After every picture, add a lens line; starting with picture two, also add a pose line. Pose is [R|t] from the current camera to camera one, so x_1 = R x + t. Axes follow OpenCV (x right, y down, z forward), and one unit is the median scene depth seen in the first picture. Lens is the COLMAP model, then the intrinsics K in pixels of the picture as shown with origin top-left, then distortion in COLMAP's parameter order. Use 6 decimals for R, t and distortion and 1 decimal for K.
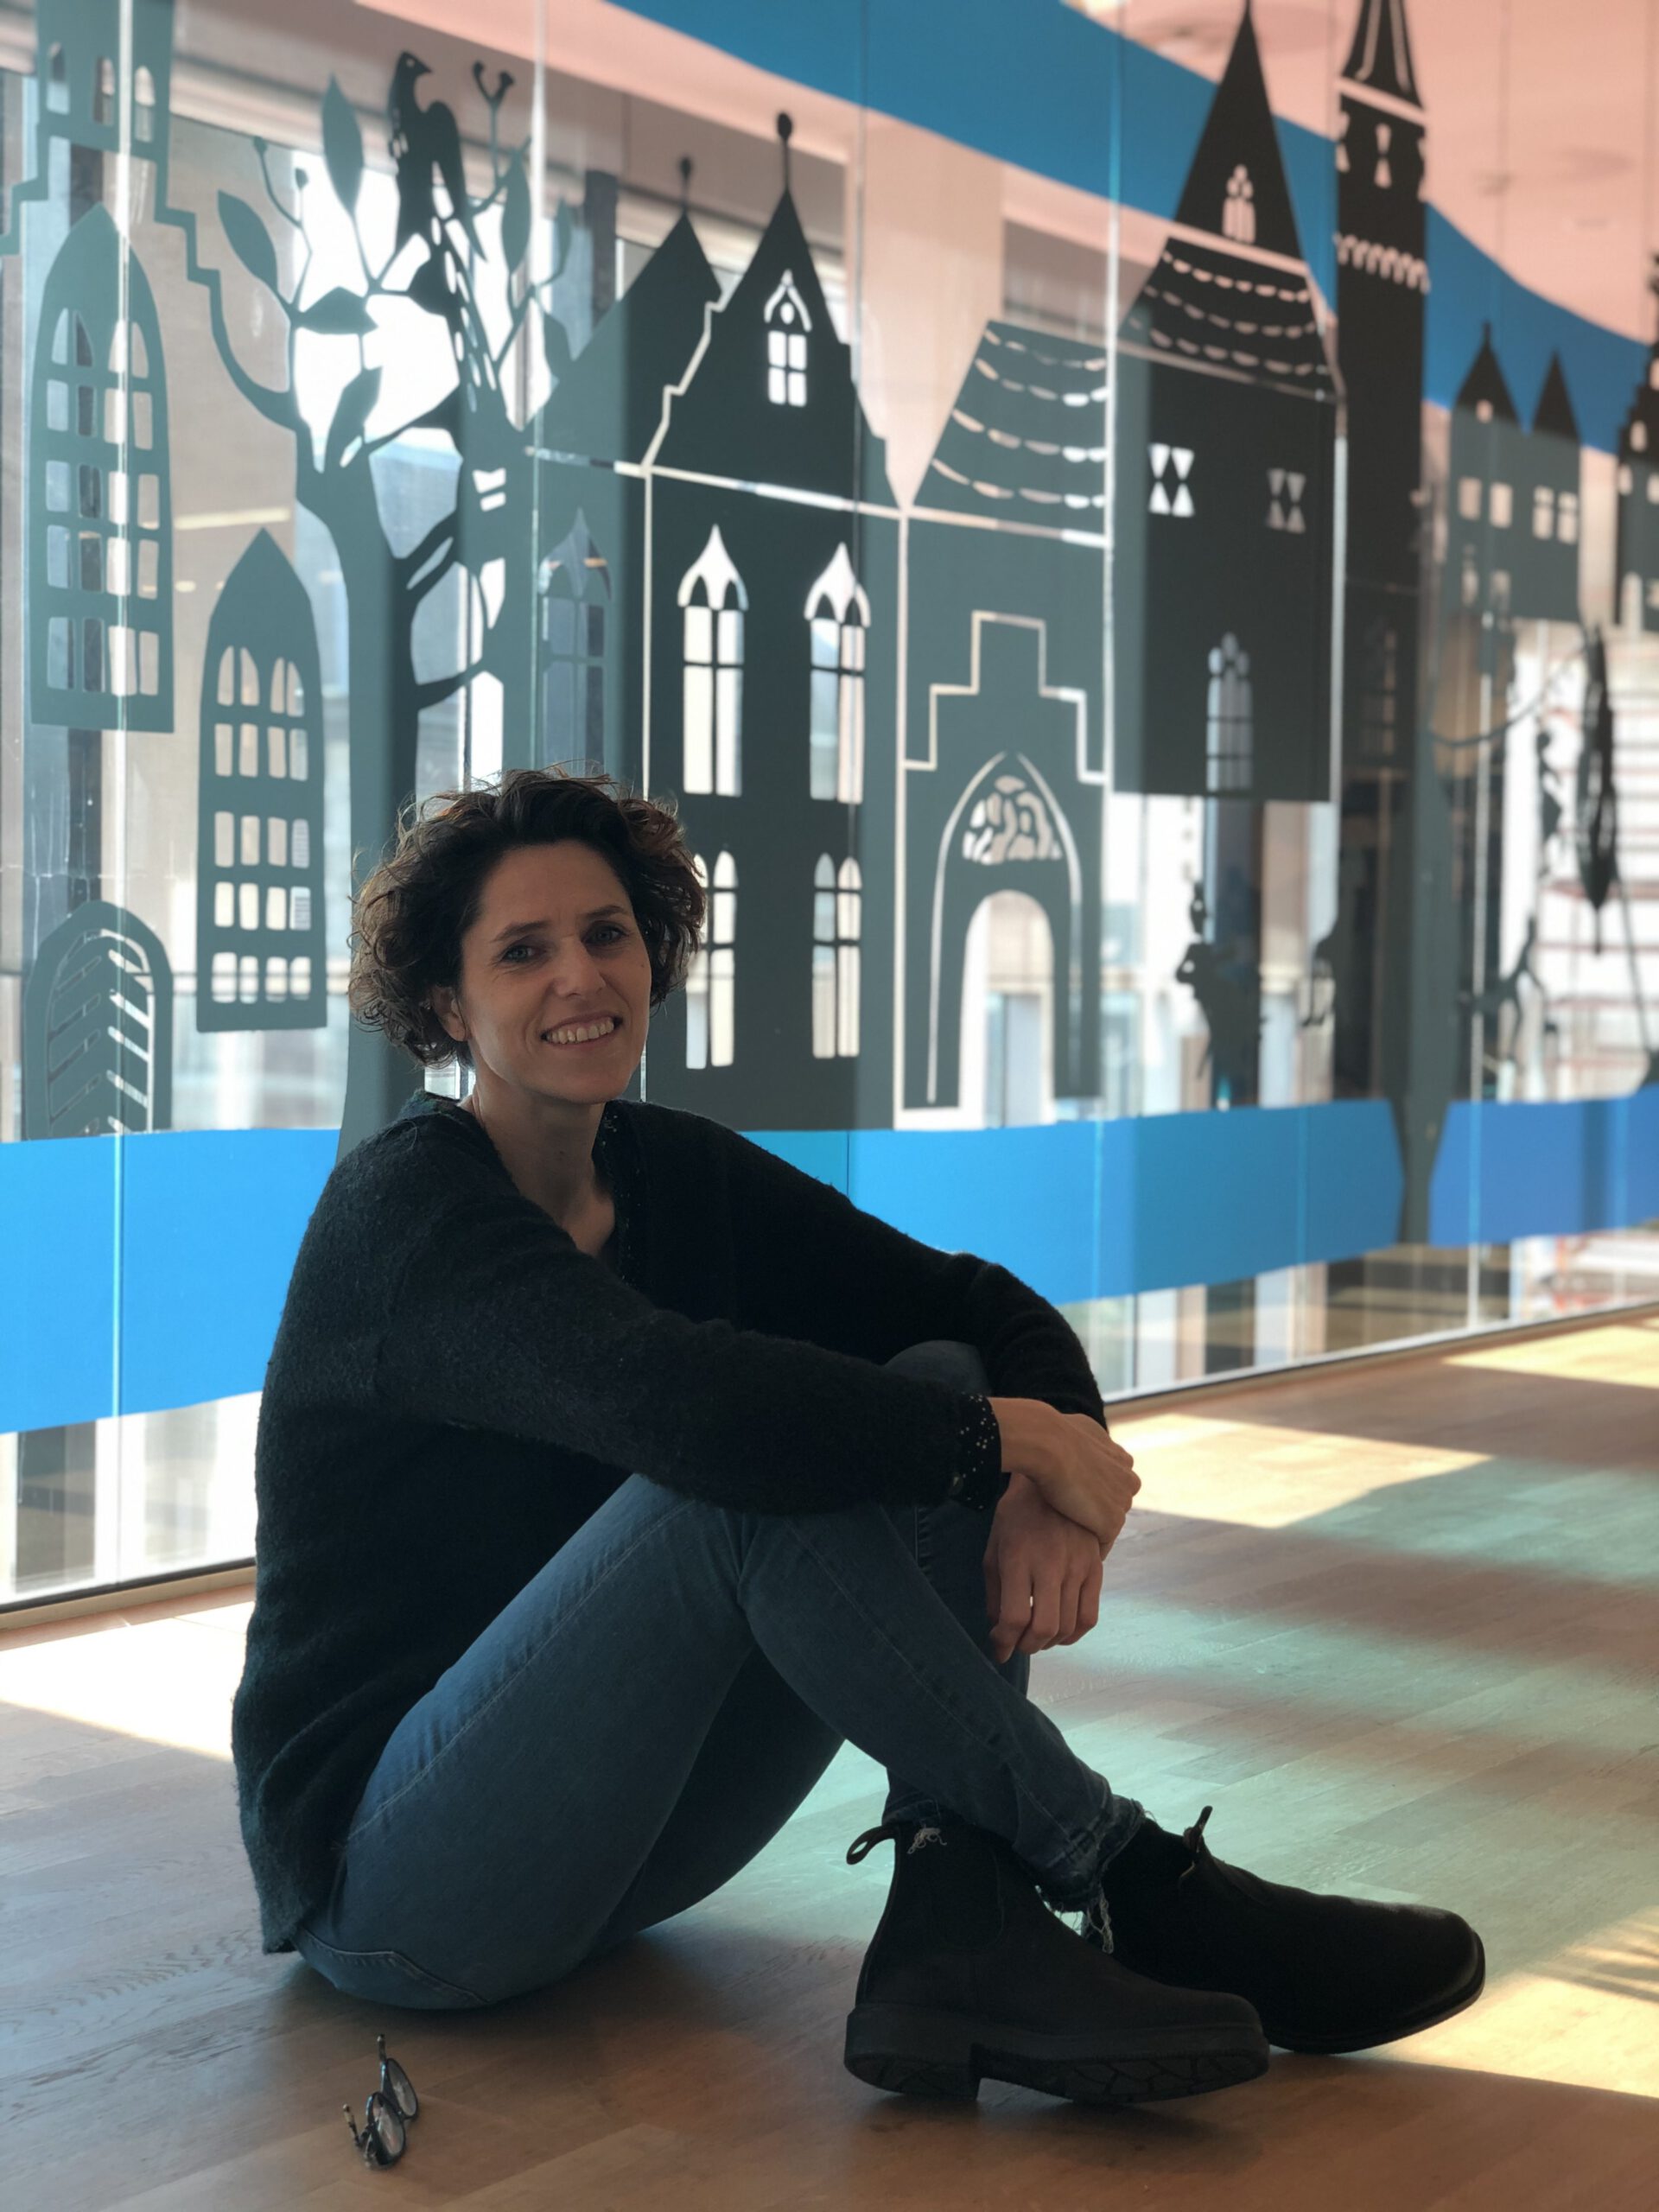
lens RADIAL K [[3270.1, 0, 821.7], [0, 3270.1, 1115.1], [0, 0, 1]] dist [0.025684, 0.000000]
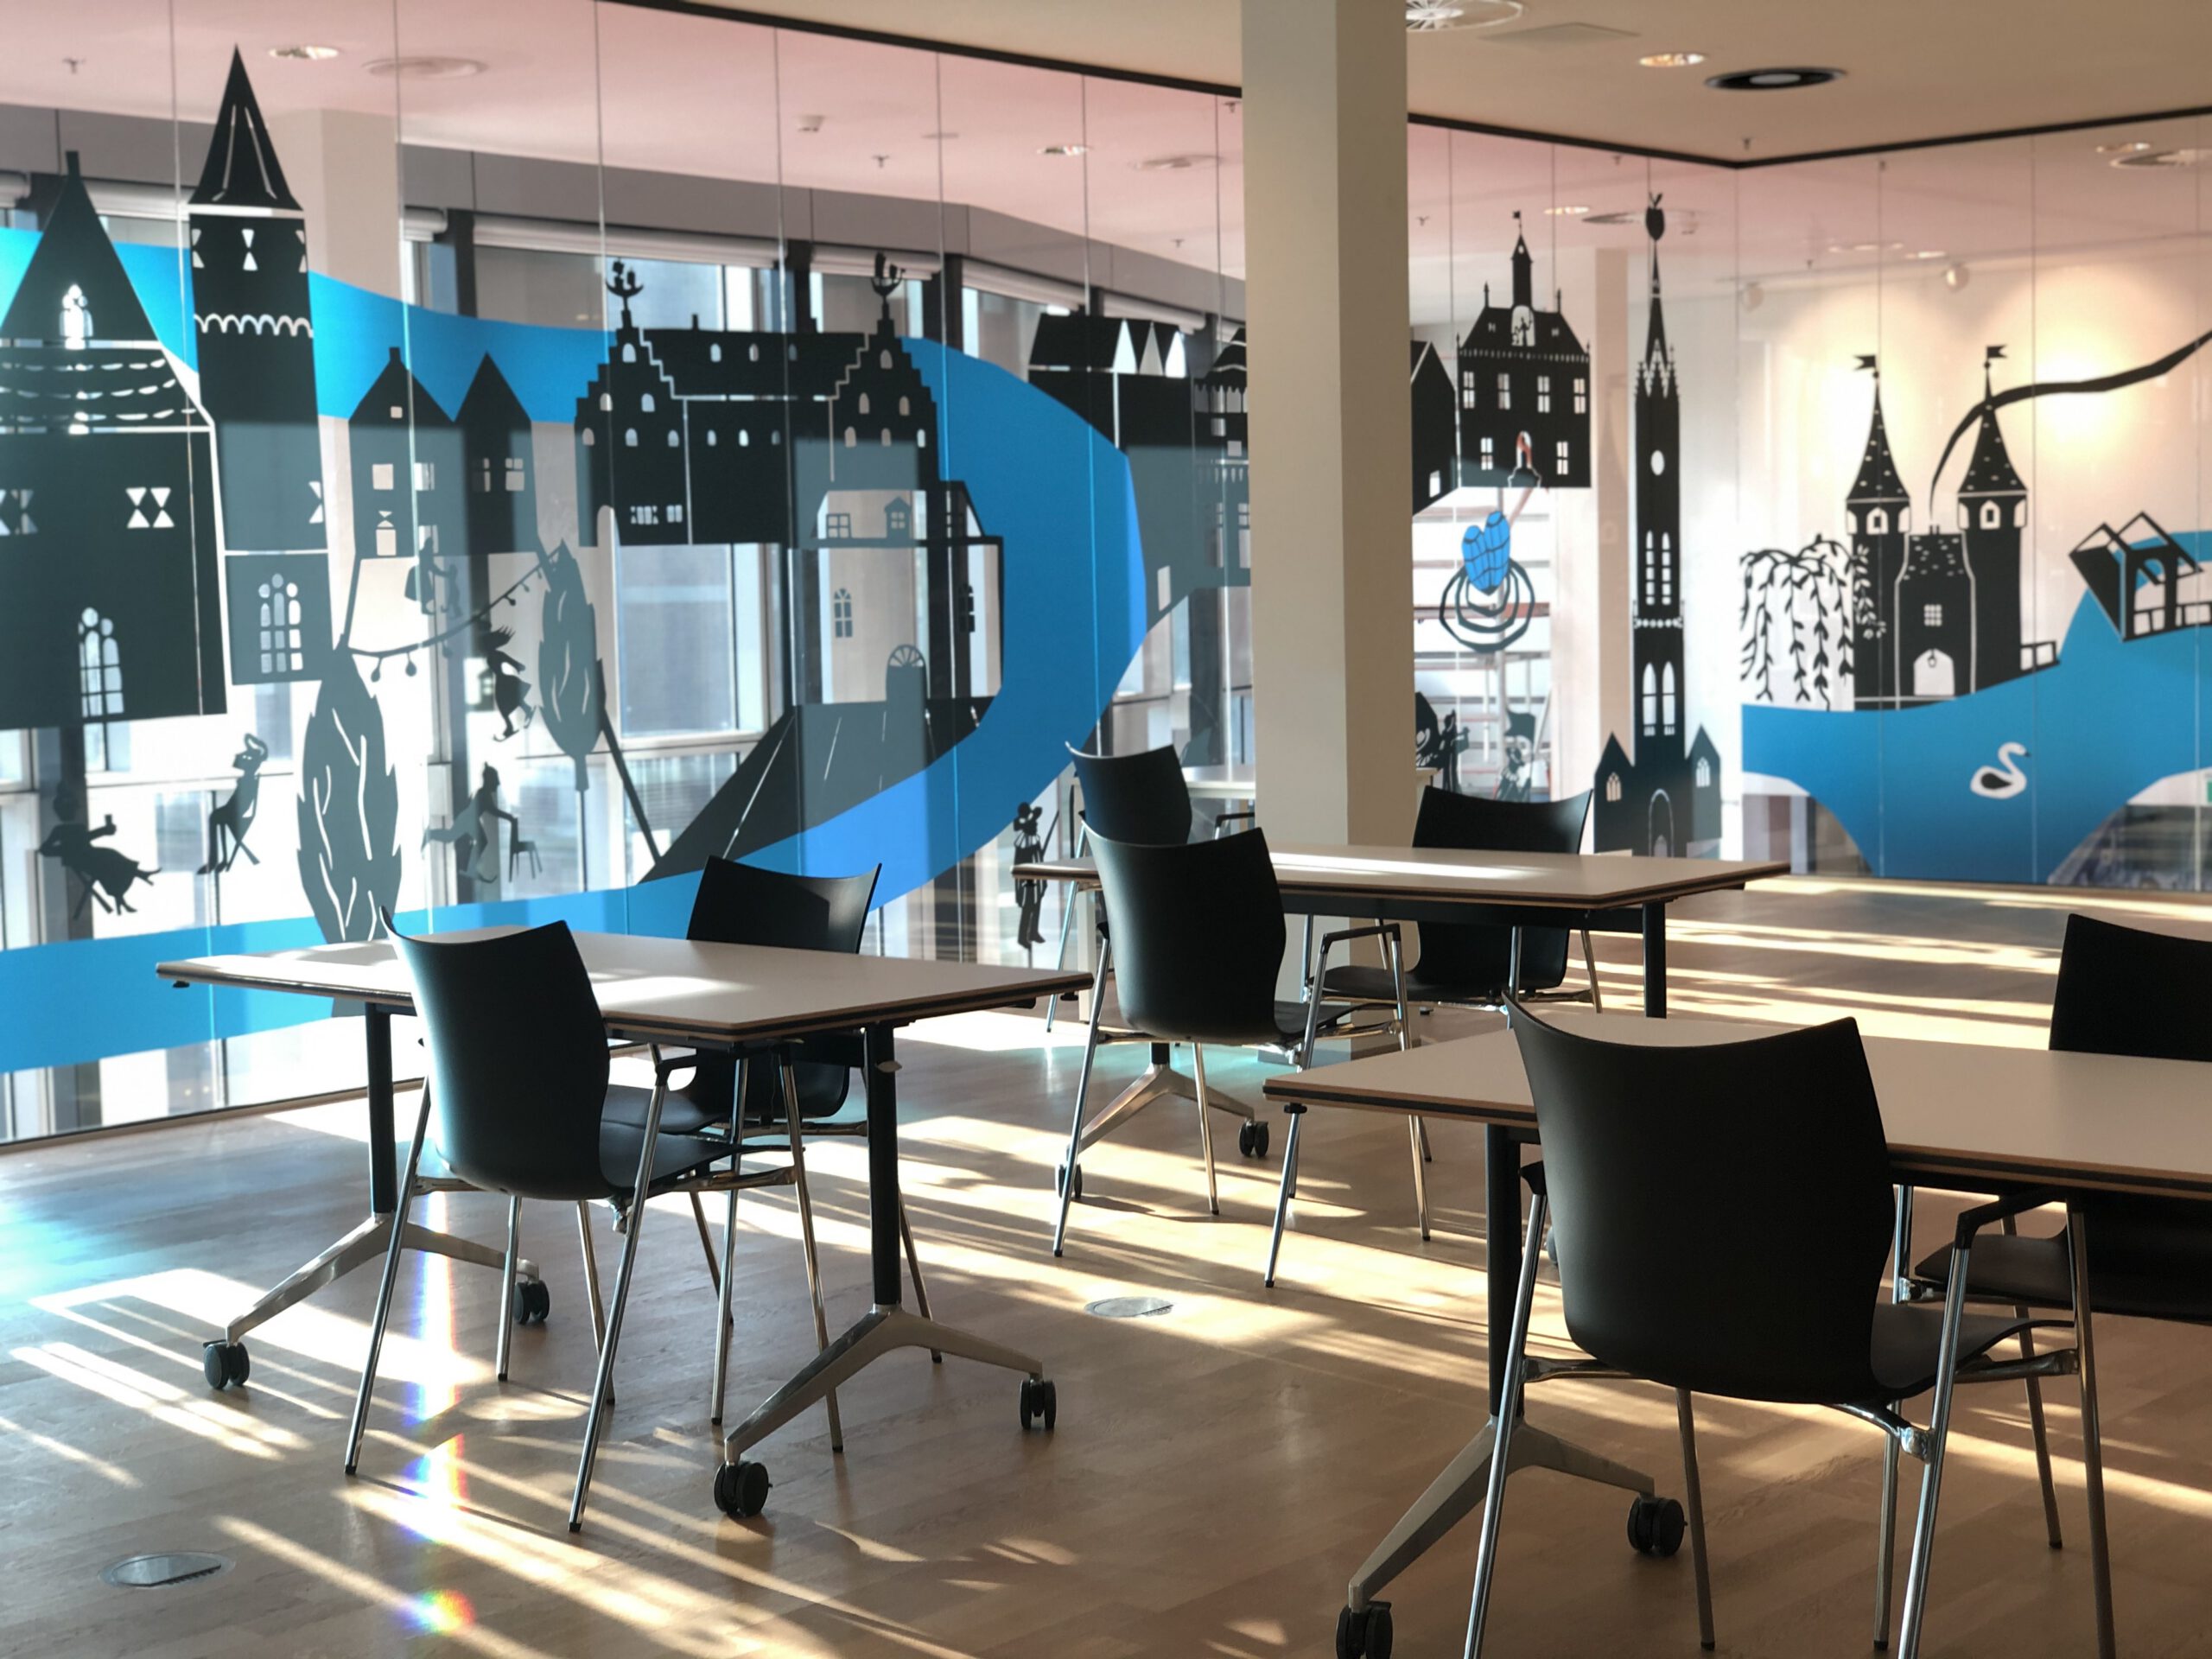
lens RADIAL K [[3270.1, 0, 1109.1], [0, 3270.1, 833.9], [0, 0, 1]] dist [0.025684, 0.000000]
pose [[0.996968, -0.032897, -0.070521, 0.744020], [0.034646, 0.999118, 0.023724, -0.074205], [0.069678, -0.026096, 0.997228, -0.452764]]
